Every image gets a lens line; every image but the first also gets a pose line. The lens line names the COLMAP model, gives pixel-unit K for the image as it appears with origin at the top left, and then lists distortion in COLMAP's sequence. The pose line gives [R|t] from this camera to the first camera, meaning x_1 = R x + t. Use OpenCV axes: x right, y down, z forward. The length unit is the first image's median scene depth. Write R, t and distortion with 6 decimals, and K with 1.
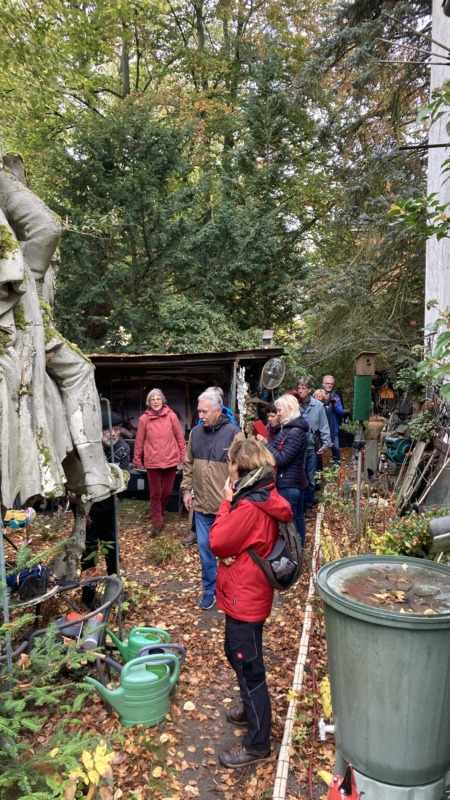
lens RADIAL K [[582.9, 0, 225.0], [0, 582.9, 400.0], [0, 0, 1]] dist [-0.004140, -0.008772]
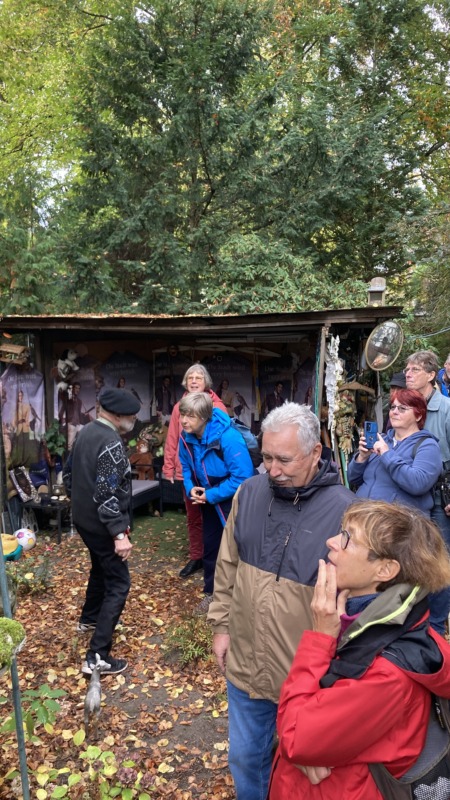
lens RADIAL K [[582.9, 0, 225.0], [0, 582.9, 400.0], [0, 0, 1]] dist [-0.004140, -0.008772]
pose [[0.988609, 0.026605, -0.148138, 0.005940], [-0.017305, 0.997818, 0.063715, -0.020980], [0.149510, -0.060425, 0.986912, 0.295333]]
